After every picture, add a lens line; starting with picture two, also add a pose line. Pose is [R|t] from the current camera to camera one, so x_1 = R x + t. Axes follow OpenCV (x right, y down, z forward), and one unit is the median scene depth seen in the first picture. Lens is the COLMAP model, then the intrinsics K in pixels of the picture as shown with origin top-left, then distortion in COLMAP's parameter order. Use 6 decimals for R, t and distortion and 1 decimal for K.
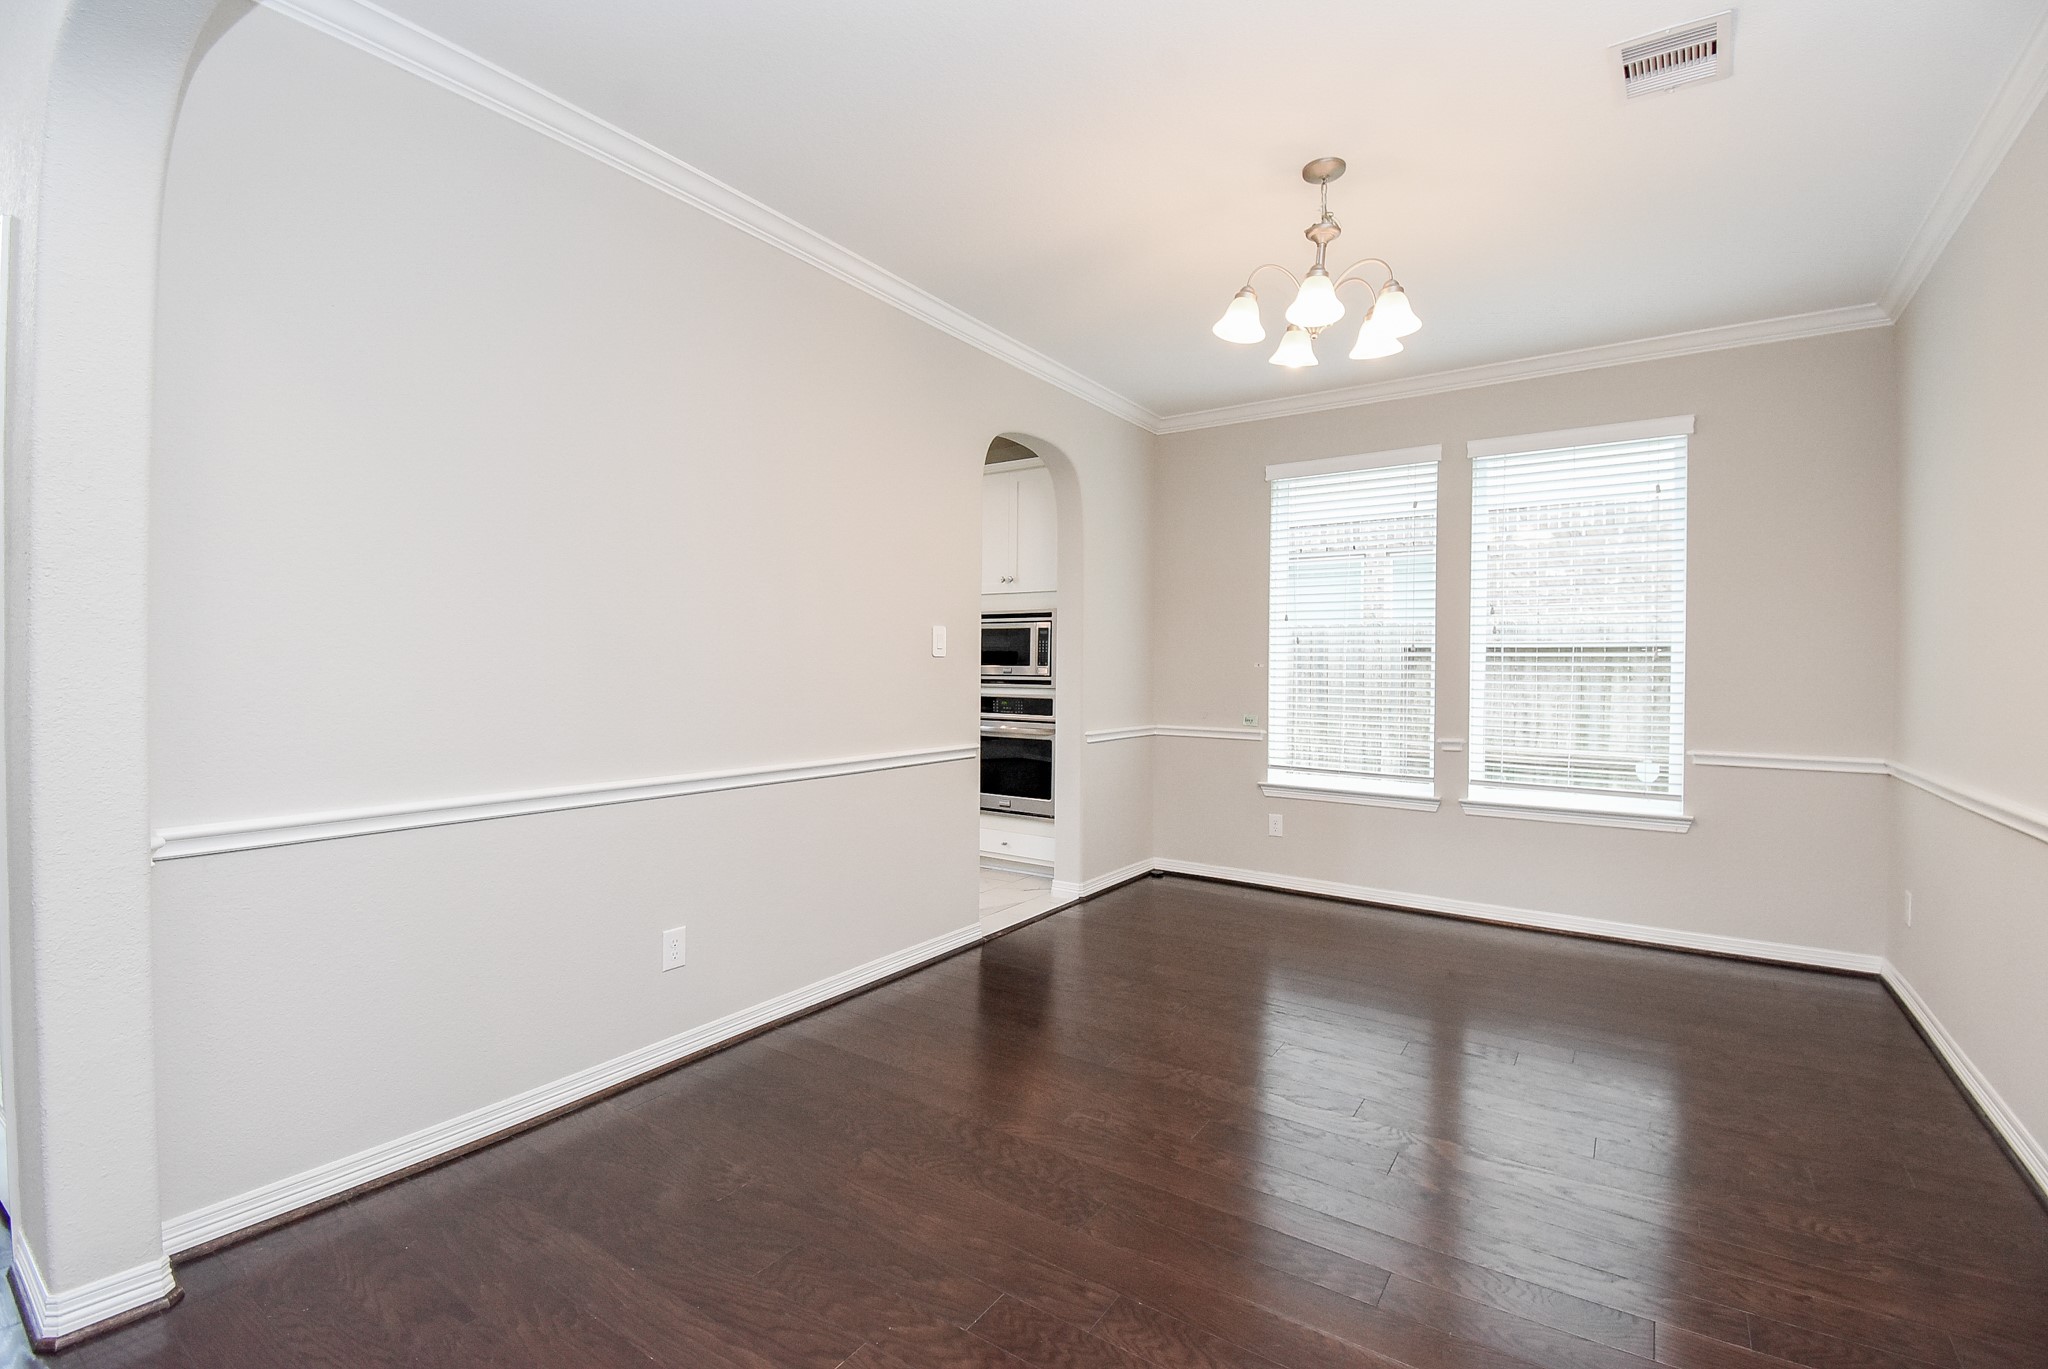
lens RADIAL K [[905.8, 0, 1028.1], [0, 905.8, 679.2], [0, 0, 1]] dist [0.019050, -0.020103]
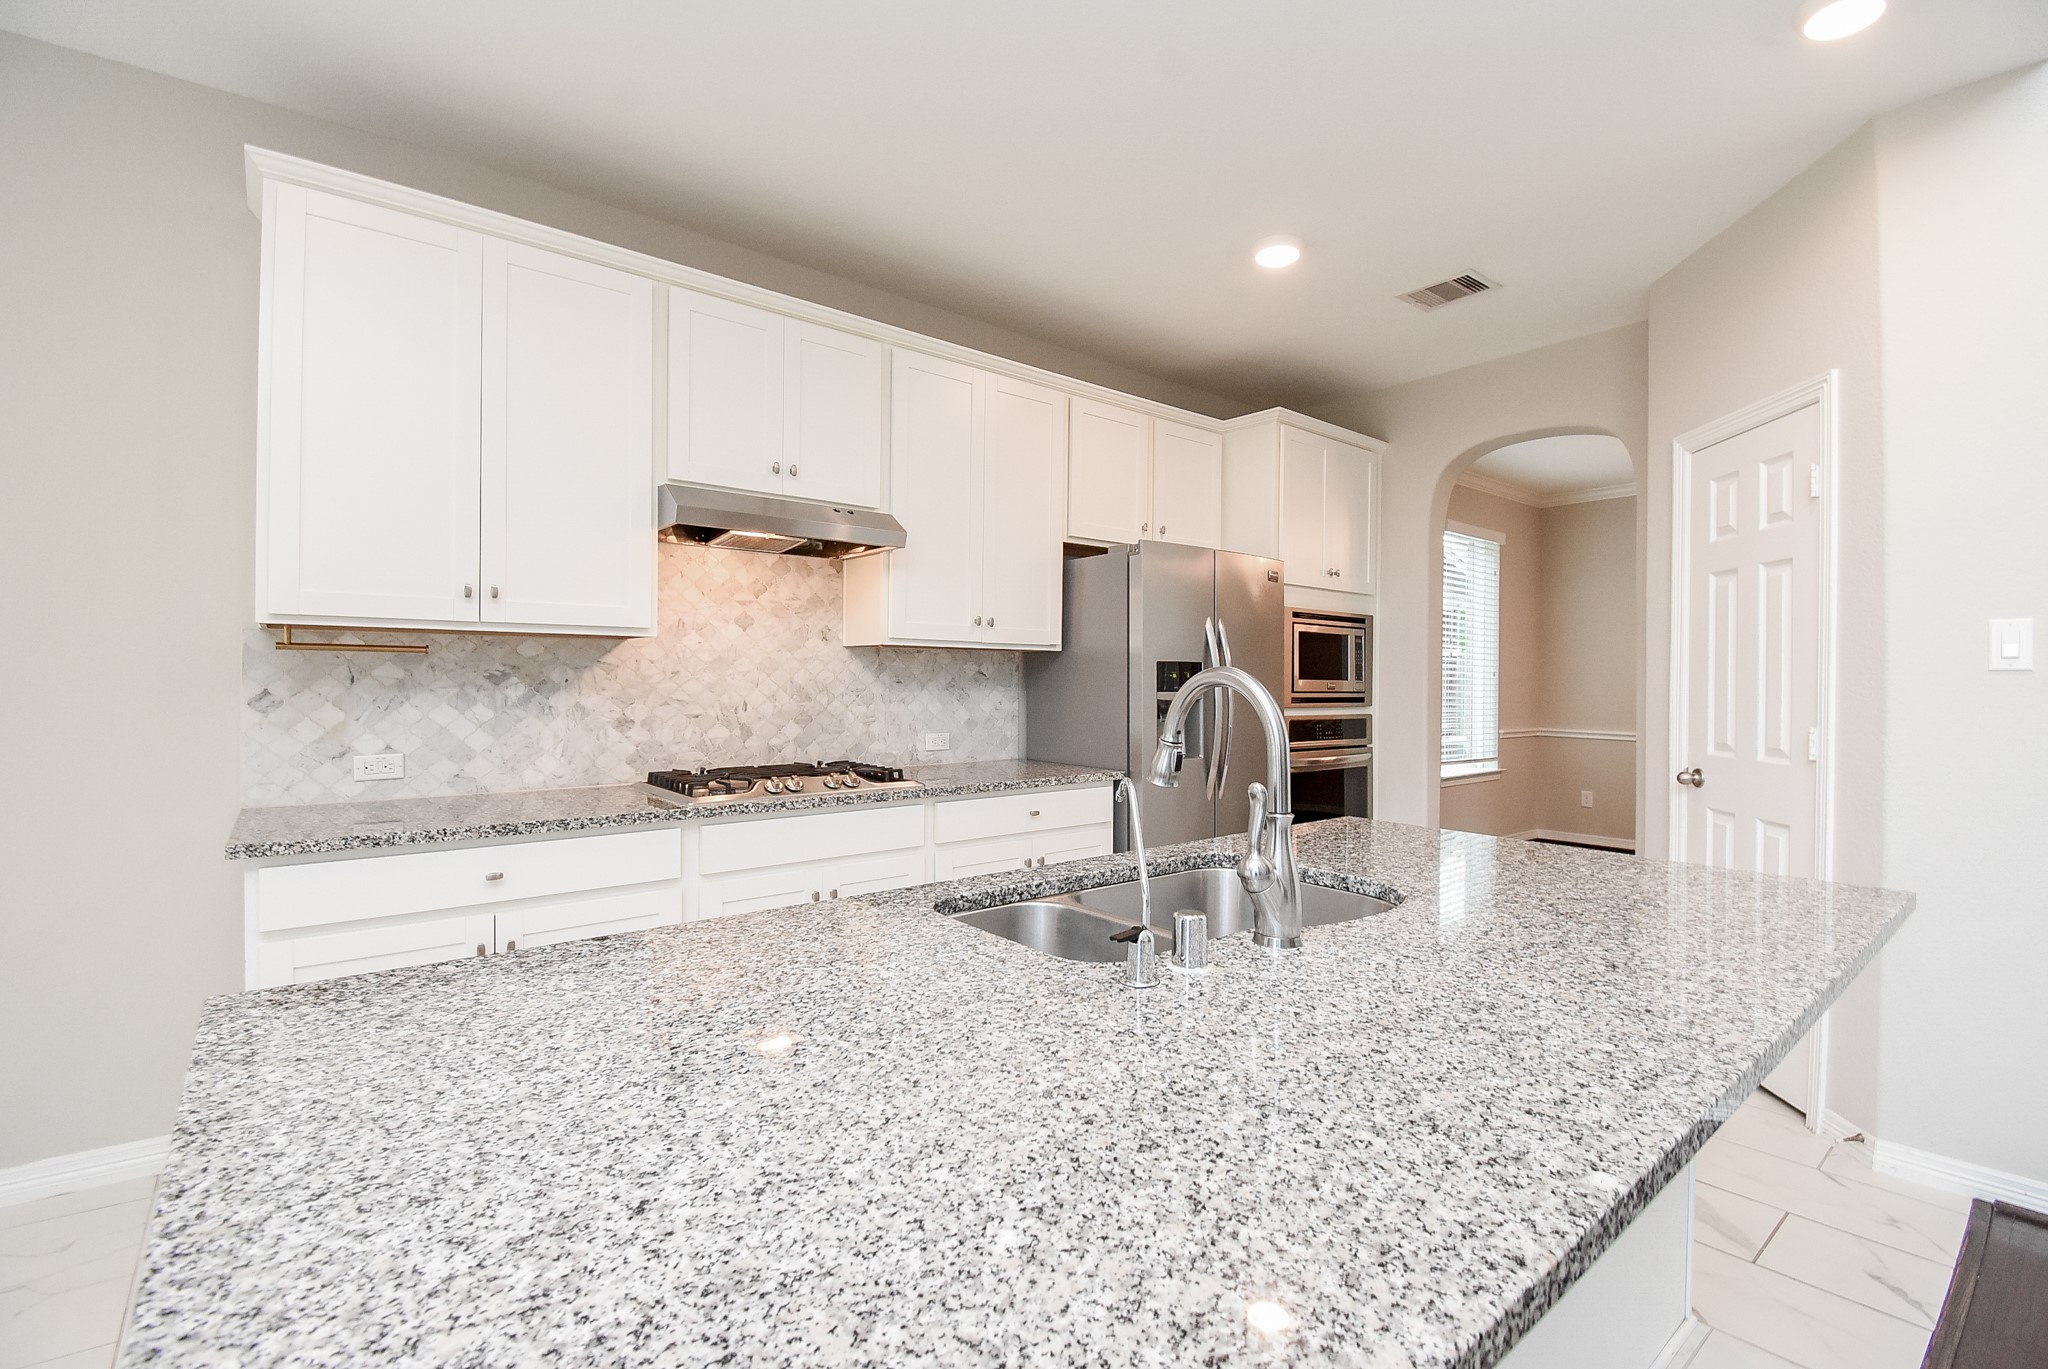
lens RADIAL K [[905.8, 0, 1028.1], [0, 905.8, 679.2], [0, 0, 1]] dist [0.019050, -0.020103]
pose [[0.281584, -0.004720, 0.959525, -0.937850], [0.002821, 0.999988, 0.004091, -0.021299], [-0.959532, 0.001555, 0.281594, 1.114515]]
